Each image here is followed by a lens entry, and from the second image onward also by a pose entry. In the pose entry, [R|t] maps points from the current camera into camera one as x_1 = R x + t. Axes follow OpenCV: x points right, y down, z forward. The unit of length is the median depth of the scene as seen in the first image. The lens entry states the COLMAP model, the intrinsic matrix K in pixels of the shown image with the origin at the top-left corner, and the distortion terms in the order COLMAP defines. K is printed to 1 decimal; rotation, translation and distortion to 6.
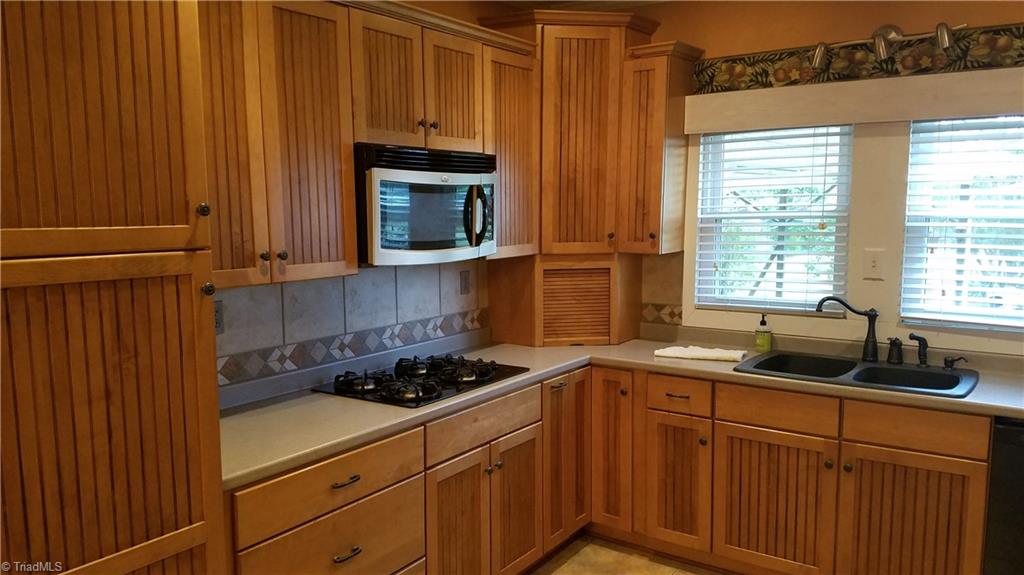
lens RADIAL K [[780.9, 0, 506.9], [0, 780.9, 298.9], [0, 0, 1]] dist [0.204755, -0.326436]
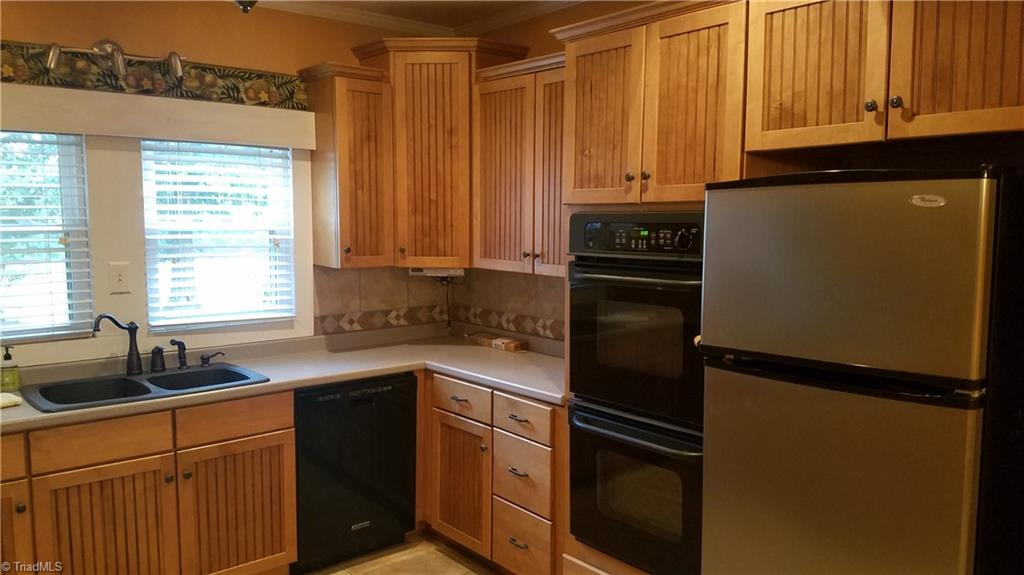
lens RADIAL K [[774.4, 0, 521.6], [0, 774.4, 287.6], [0, 0, 1]] dist [0.208448, -0.294391]
pose [[0.267038, -0.083942, 0.960023, -0.373671], [0.115033, 0.991853, 0.054728, -0.029221], [-0.956796, 0.095820, 0.274519, 0.260085]]
